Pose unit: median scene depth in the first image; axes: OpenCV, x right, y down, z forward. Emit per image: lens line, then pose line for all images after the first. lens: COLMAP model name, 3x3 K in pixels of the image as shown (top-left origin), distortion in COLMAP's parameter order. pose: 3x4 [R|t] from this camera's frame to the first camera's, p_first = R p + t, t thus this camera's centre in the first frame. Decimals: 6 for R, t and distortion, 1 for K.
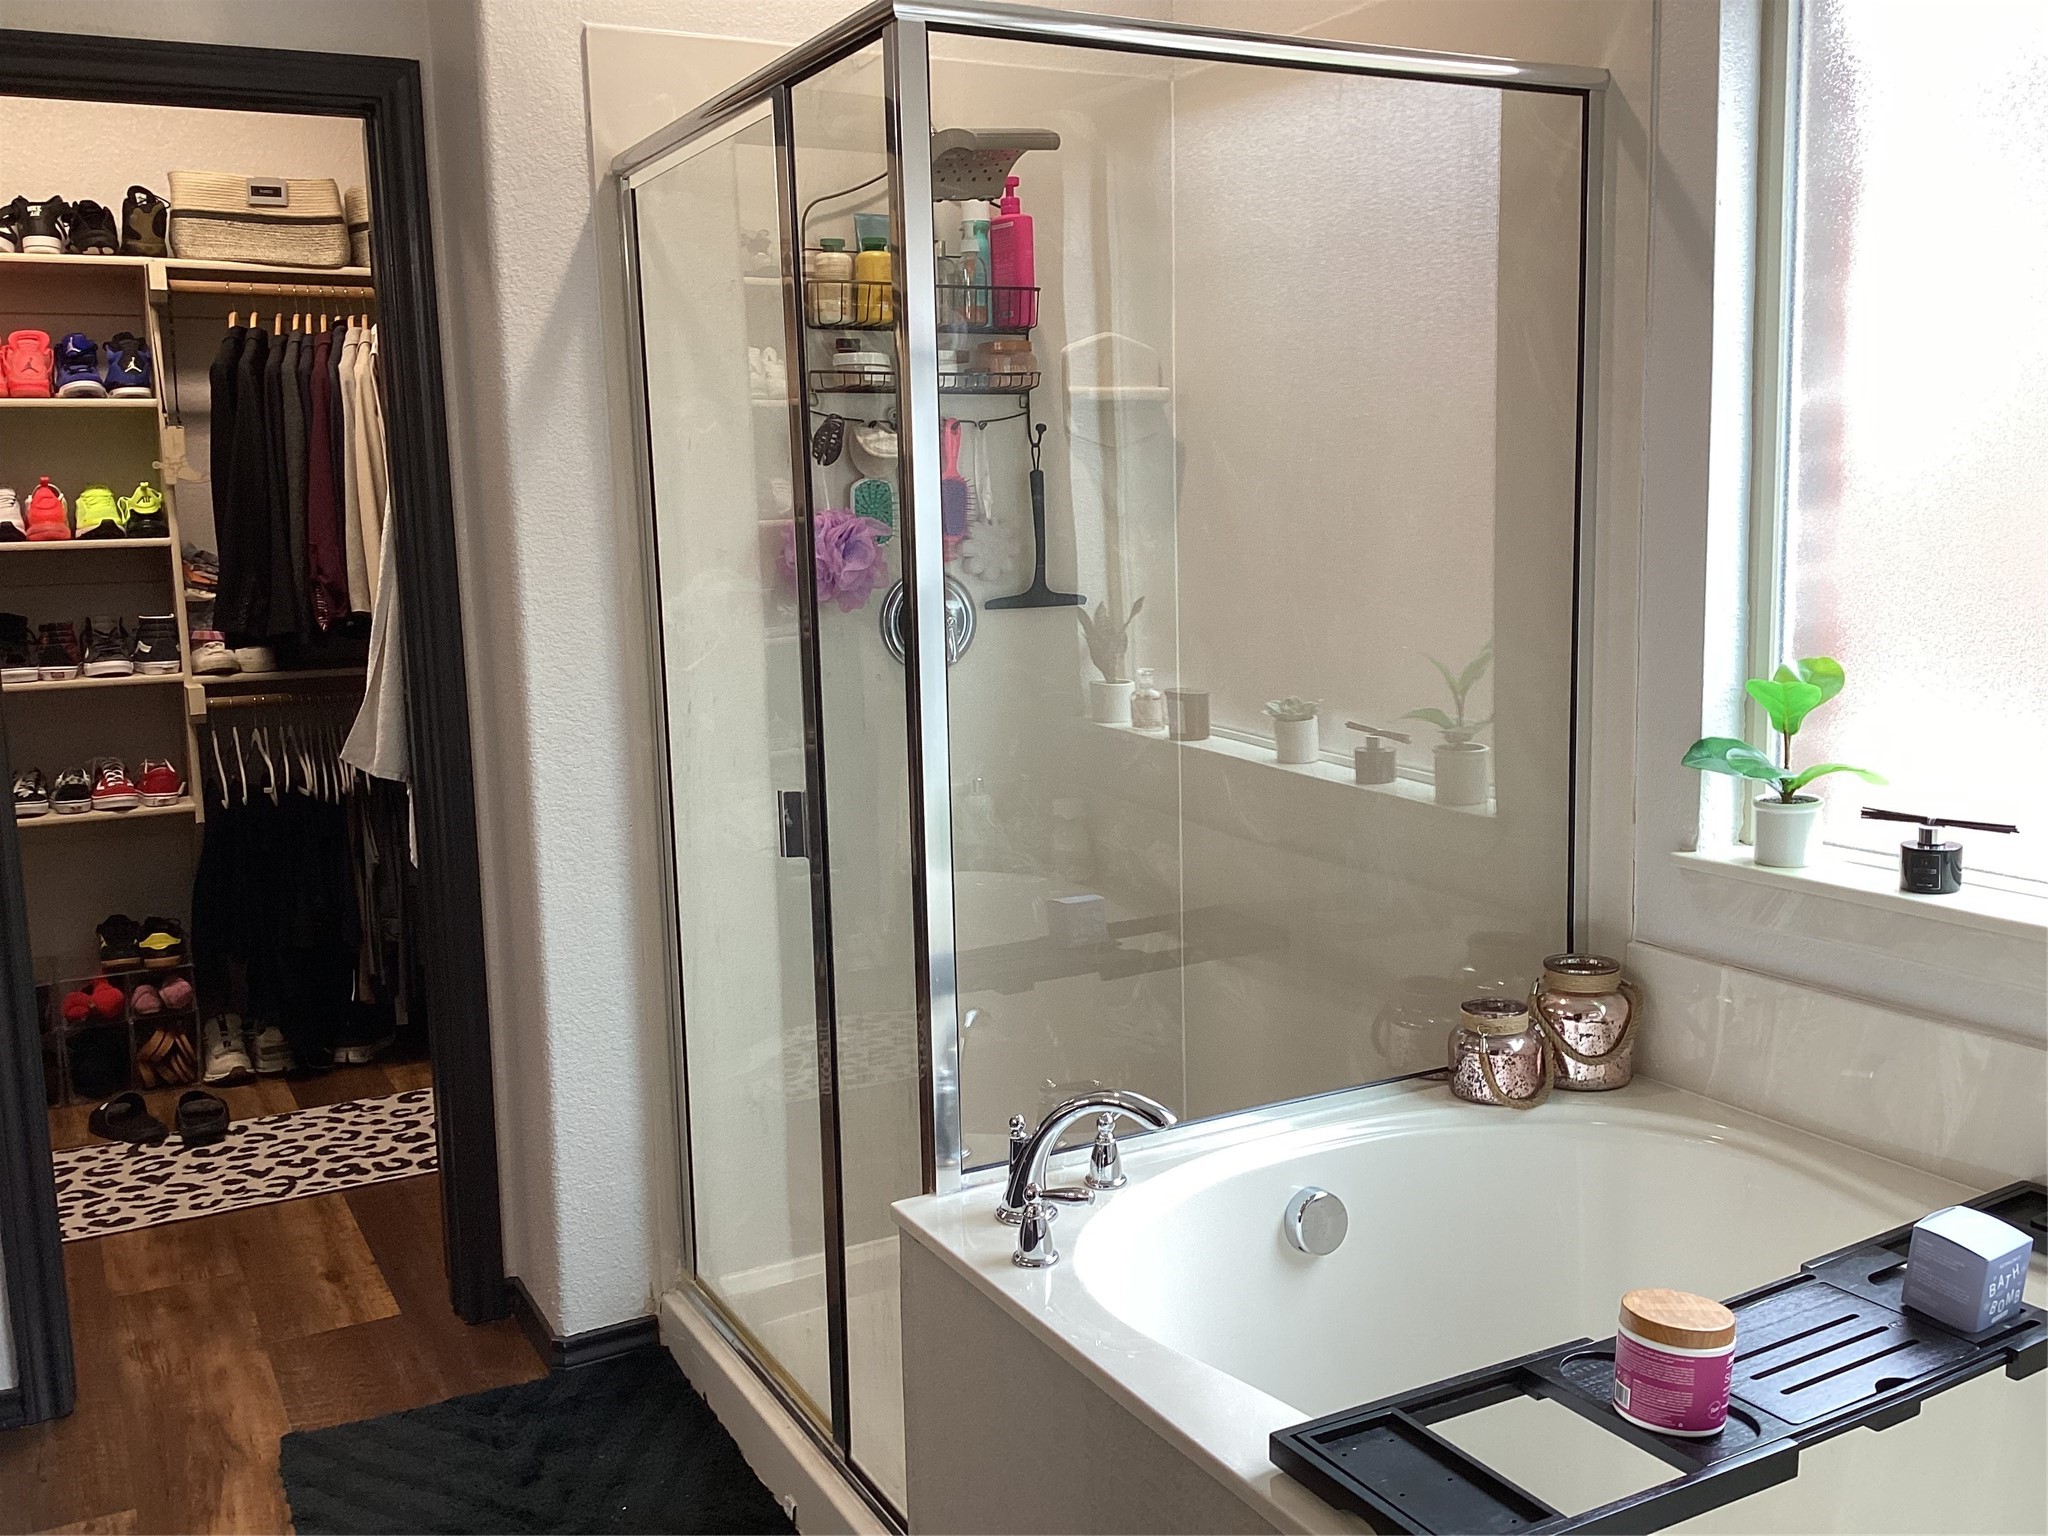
lens RADIAL K [[1844.6, 0, 1024.0], [0, 1844.6, 768.0], [0, 0, 1]] dist [0.056024, -0.109645]
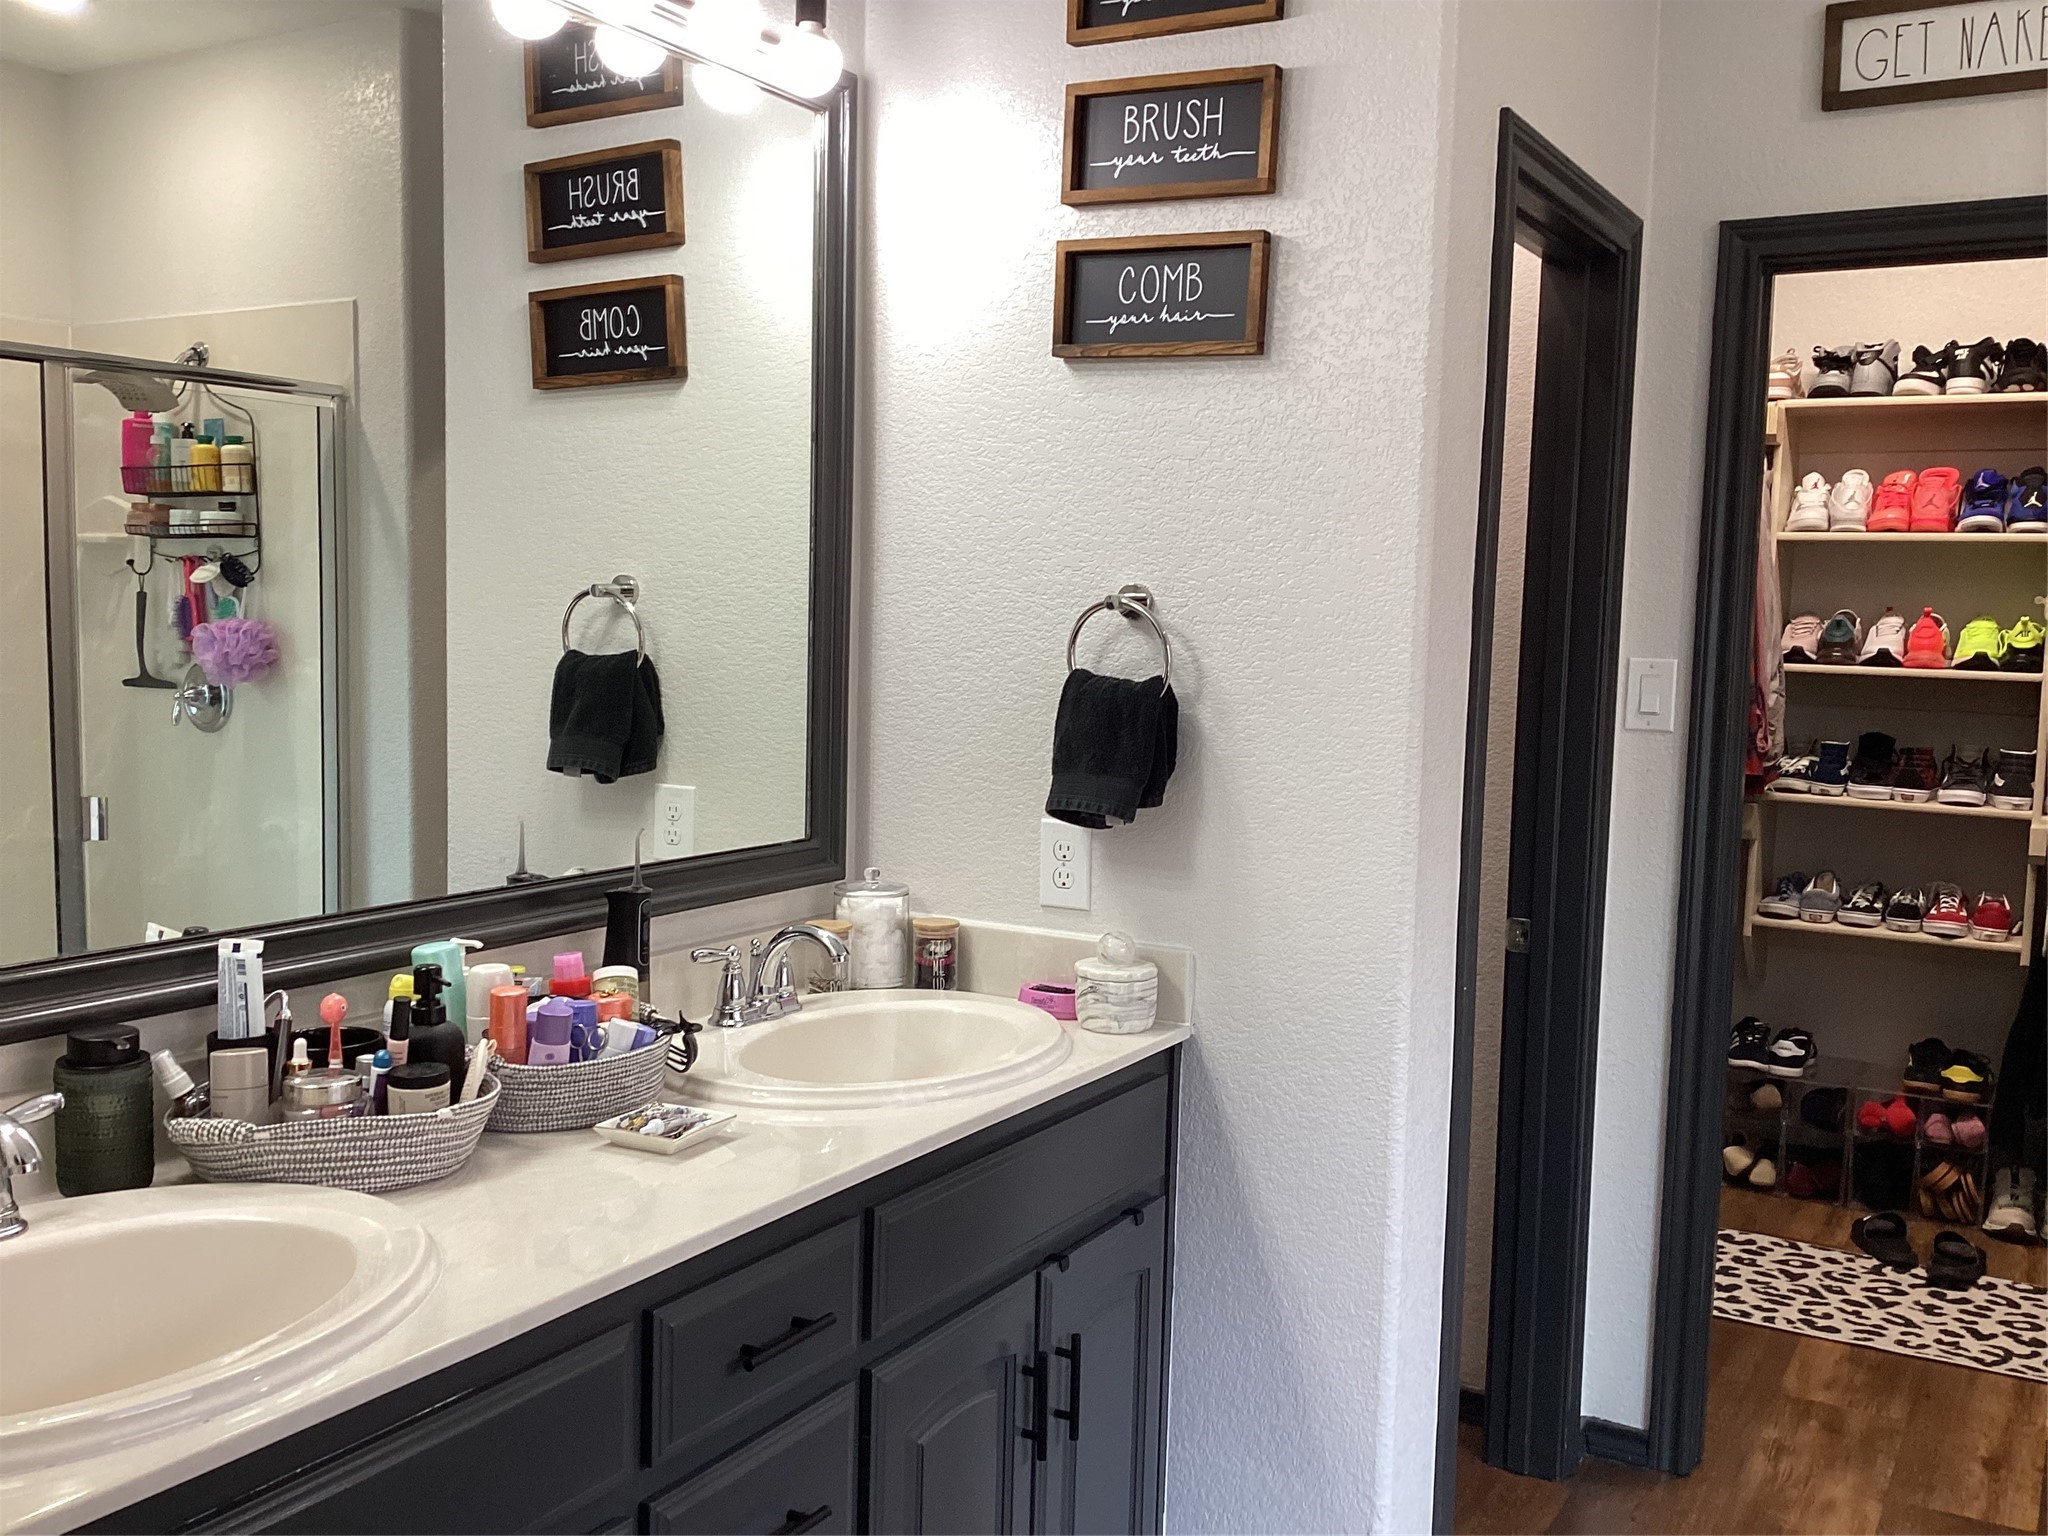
lens RADIAL K [[1844.6, 0, 1024.0], [0, 1844.6, 768.0], [0, 0, 1]] dist [0.056024, -0.109645]
pose [[0.508043, 0.113897, -0.853768, 0.114944], [-0.162204, 0.986135, 0.035034, -0.023051], [0.845921, 0.120686, 0.519474, 0.043760]]
